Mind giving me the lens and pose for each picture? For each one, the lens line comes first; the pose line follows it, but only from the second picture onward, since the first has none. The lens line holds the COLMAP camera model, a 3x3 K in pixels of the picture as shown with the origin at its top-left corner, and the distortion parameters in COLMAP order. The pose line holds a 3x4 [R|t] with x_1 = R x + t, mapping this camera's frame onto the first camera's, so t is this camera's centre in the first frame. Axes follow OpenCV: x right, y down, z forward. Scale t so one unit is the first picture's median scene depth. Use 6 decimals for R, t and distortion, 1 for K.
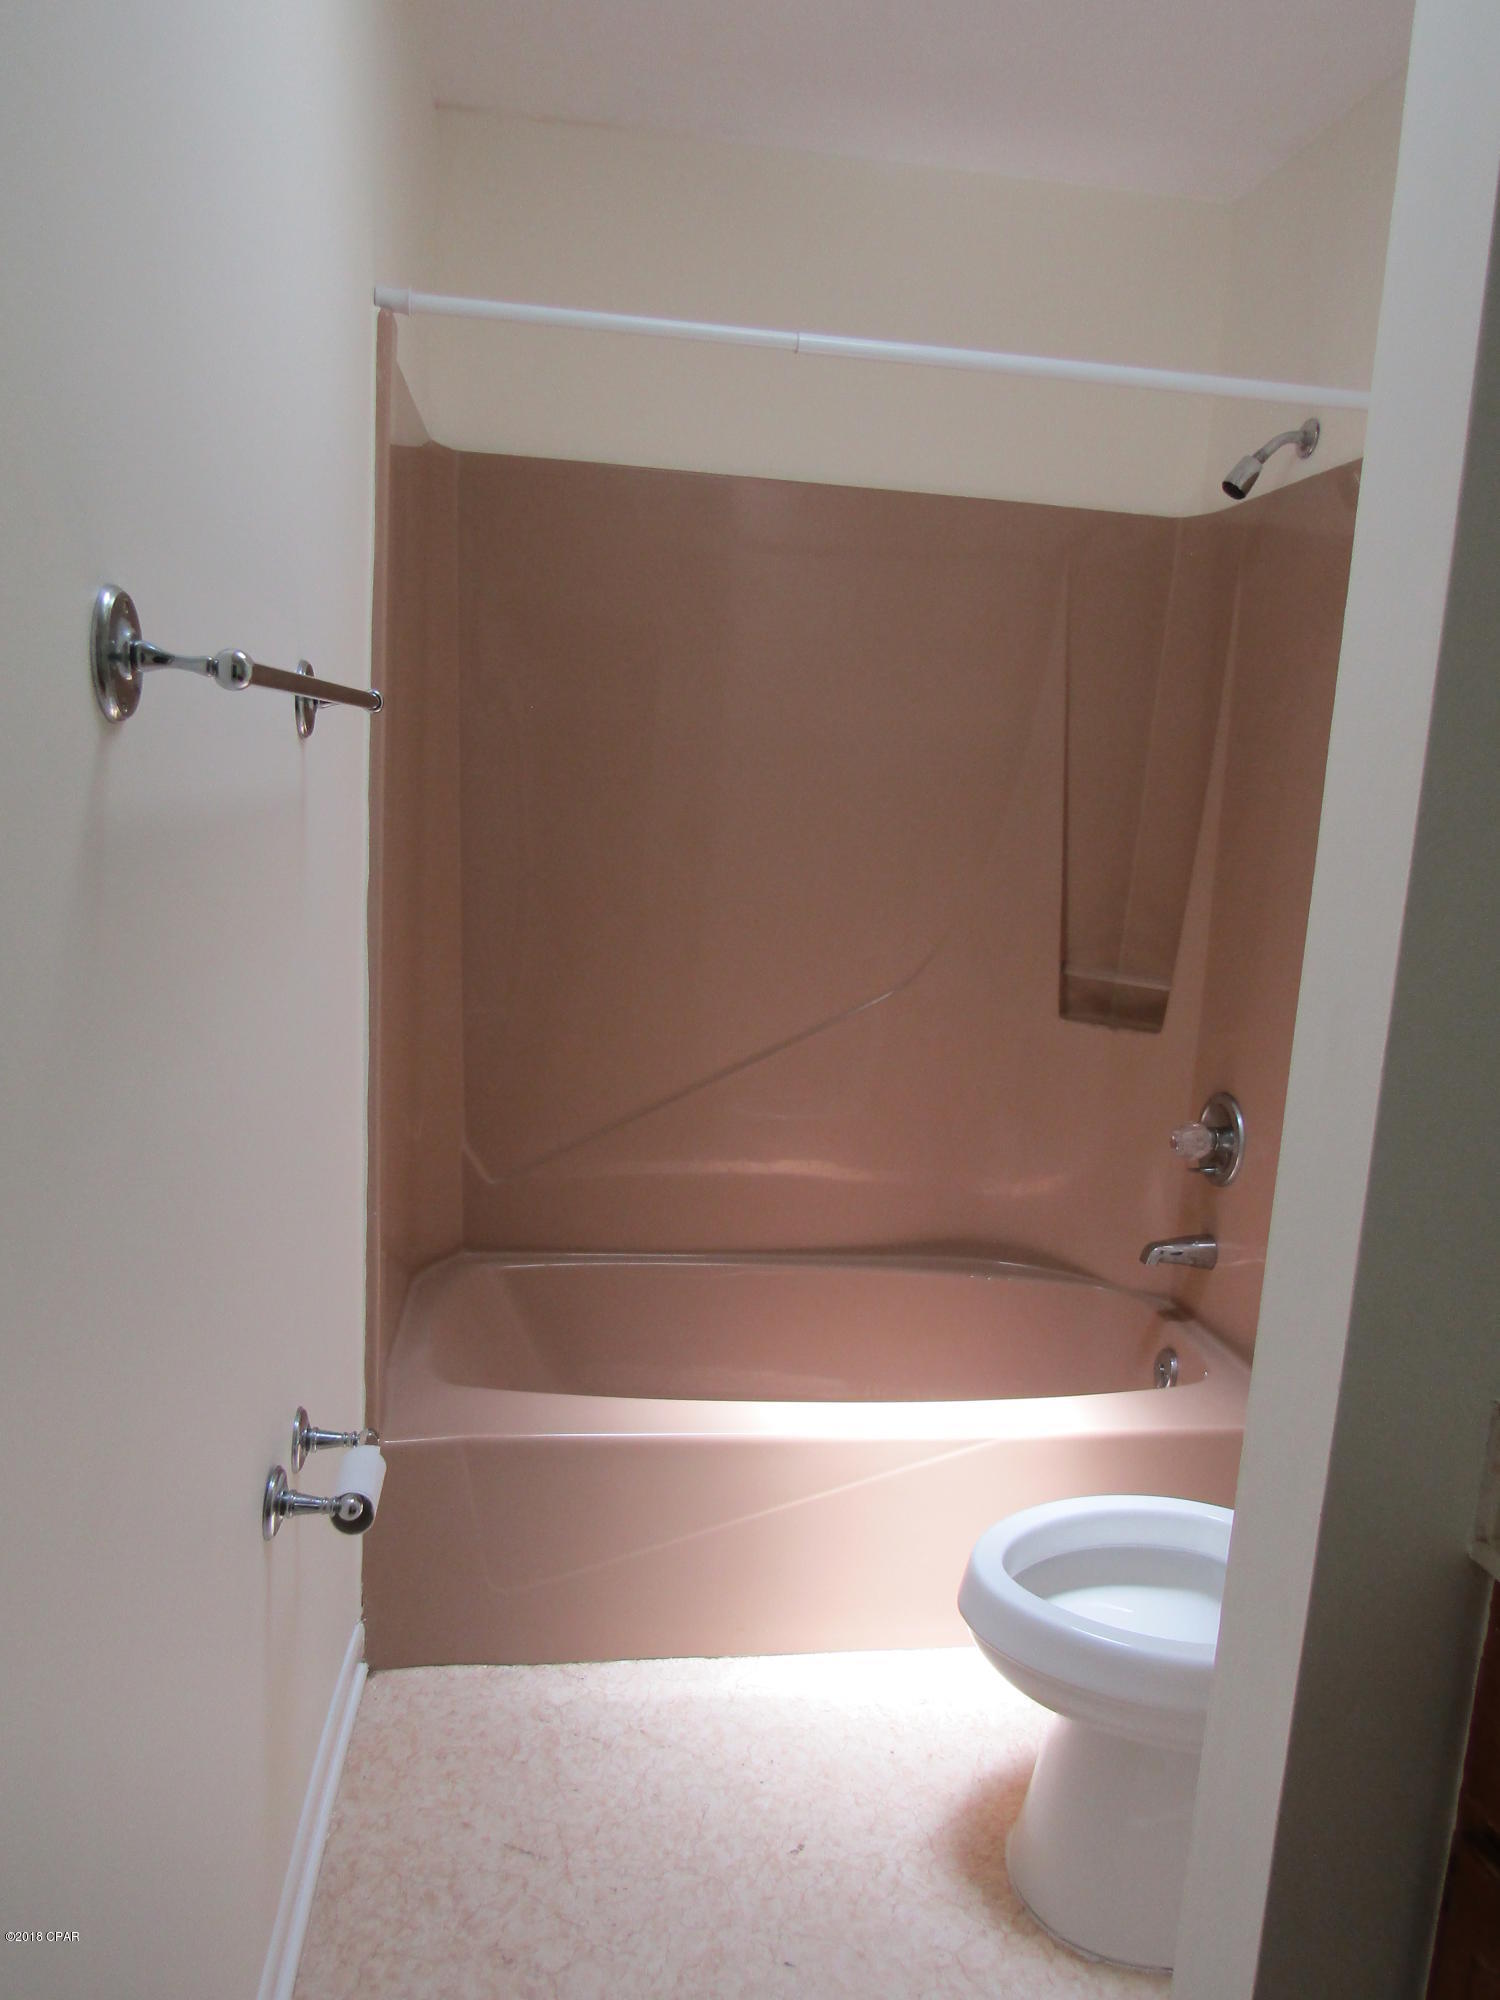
lens RADIAL K [[1425.8, 0, 749.7], [0, 1425.8, 1006.0], [0, 0, 1]] dist [-0.012338, 0.003520]
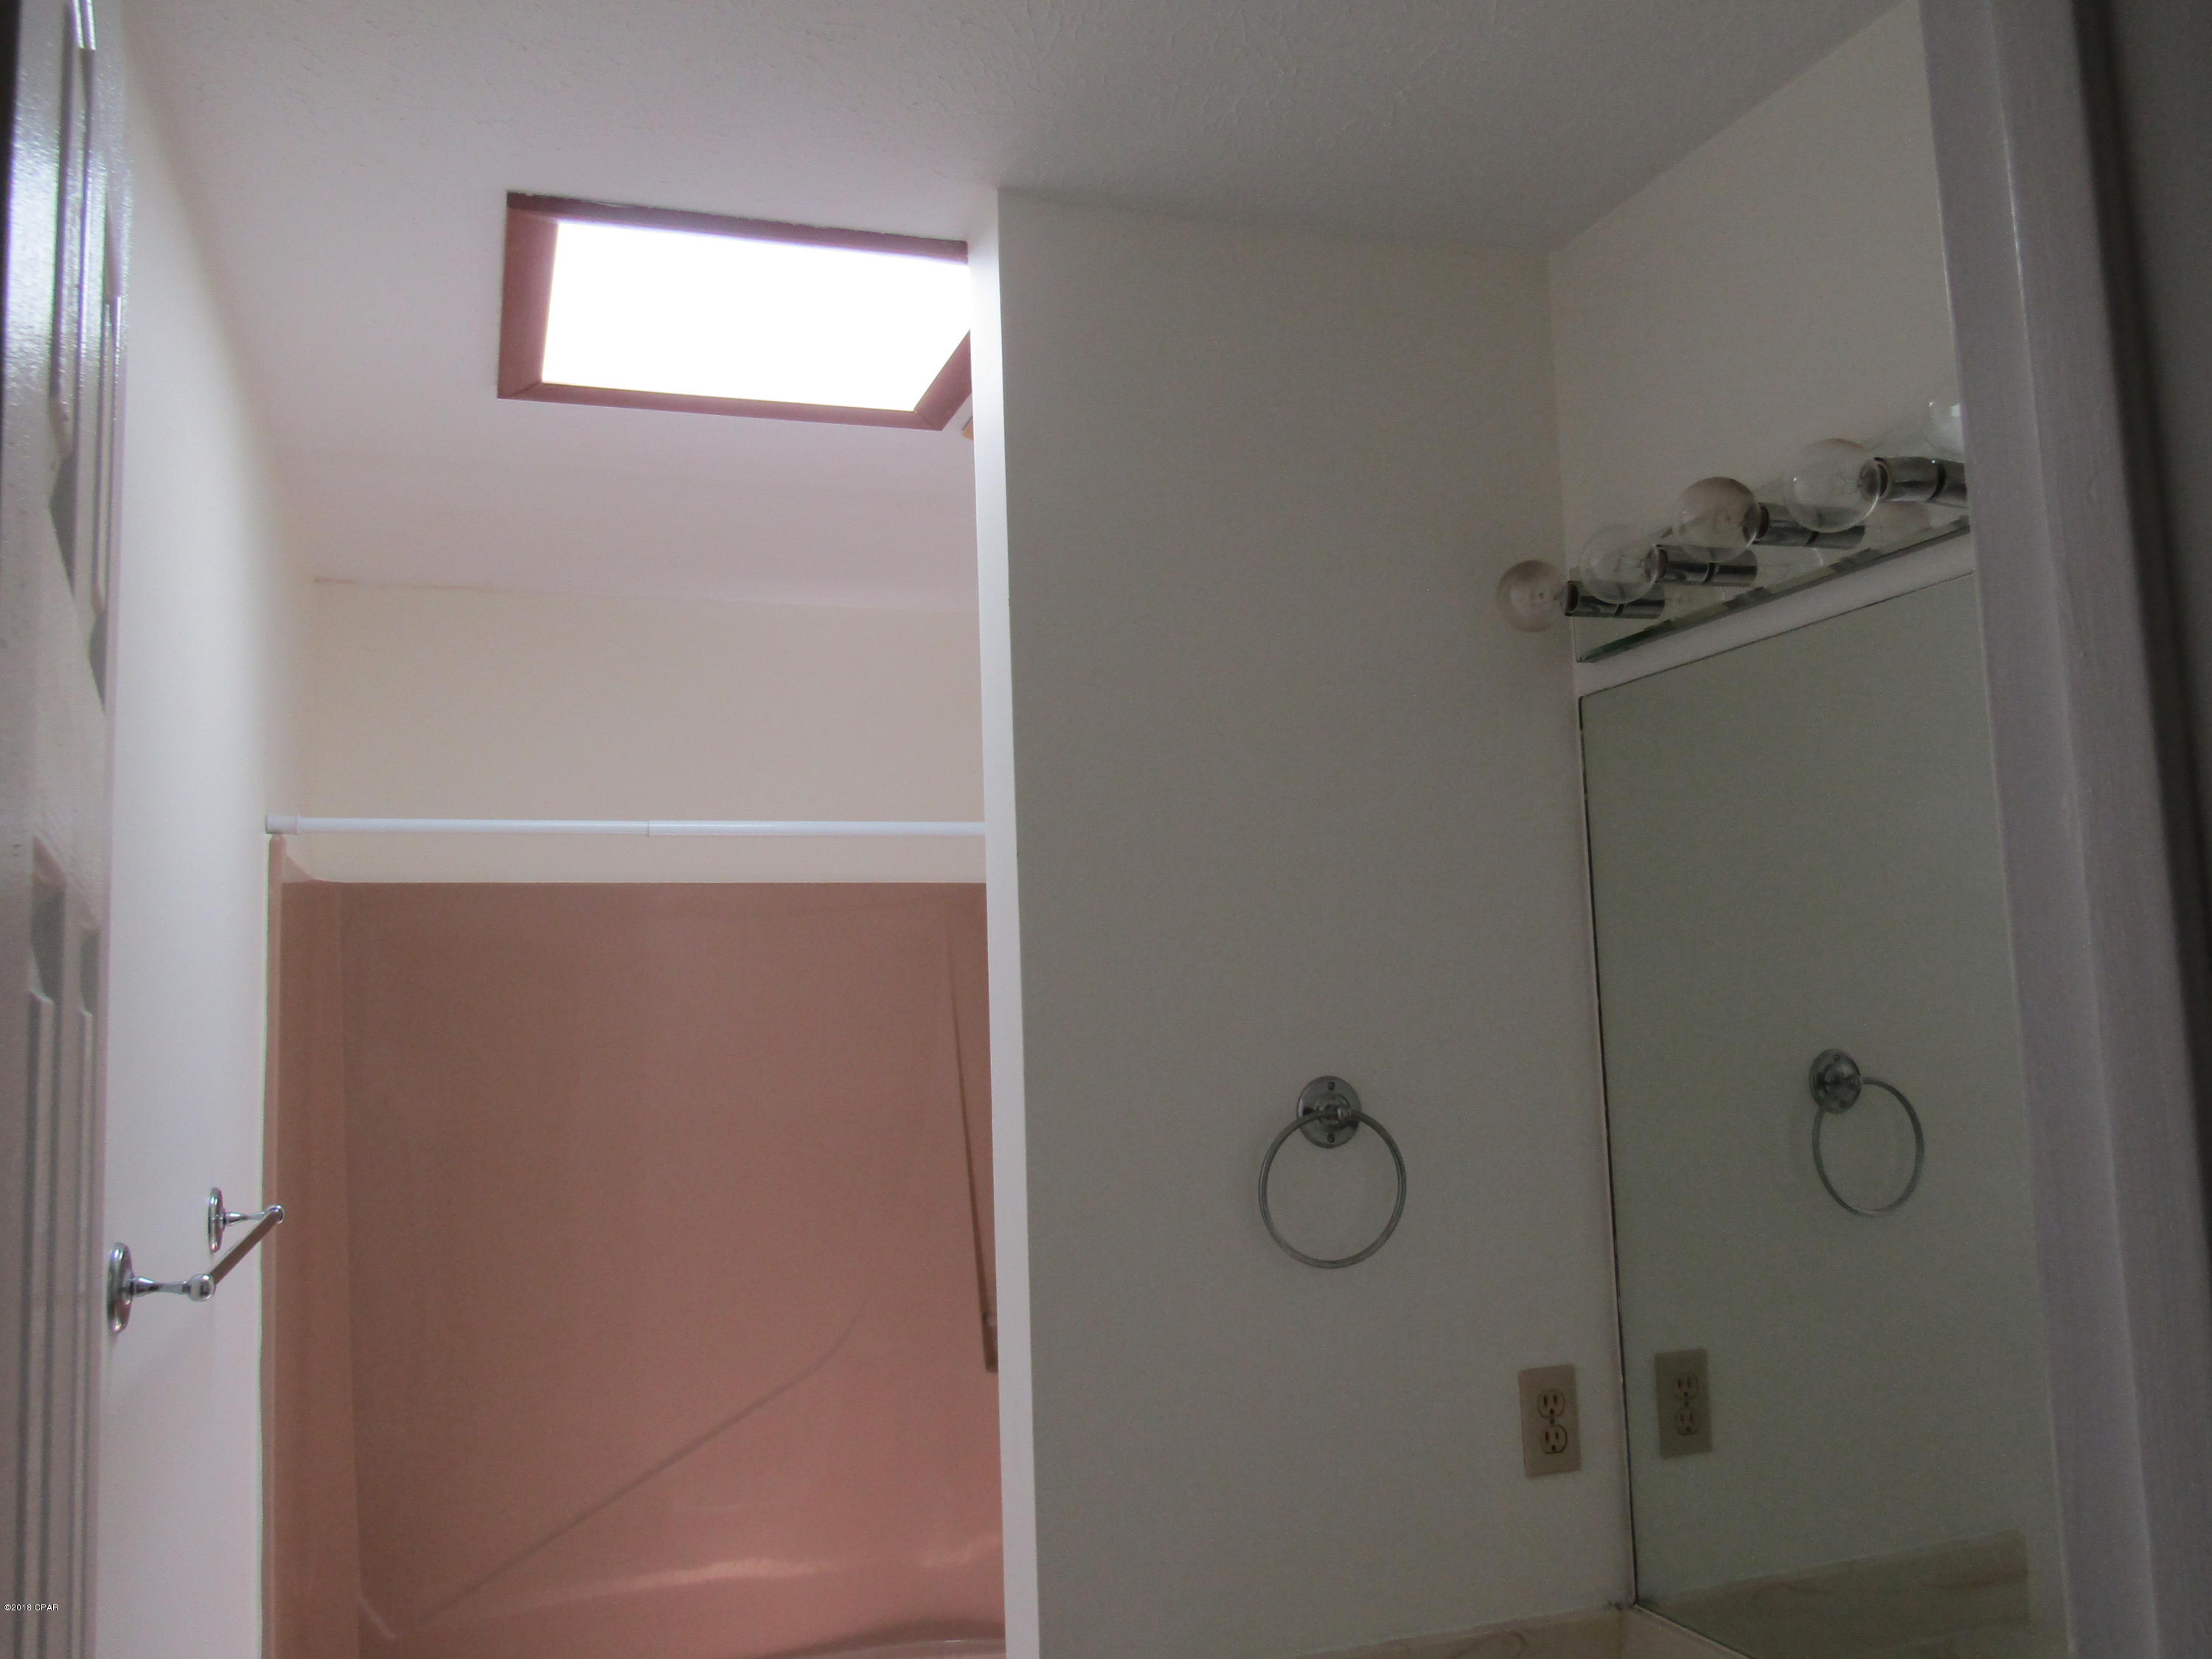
lens RADIAL K [[1776.2, 0, 1109.4], [0, 1776.2, 829.7], [0, 0, 1]] dist [-0.042063, 0.003979]
pose [[0.973389, -0.063471, 0.220193, 0.086338], [0.120251, 0.959427, -0.255030, -0.050038], [-0.195072, 0.274722, 0.941528, -0.471009]]
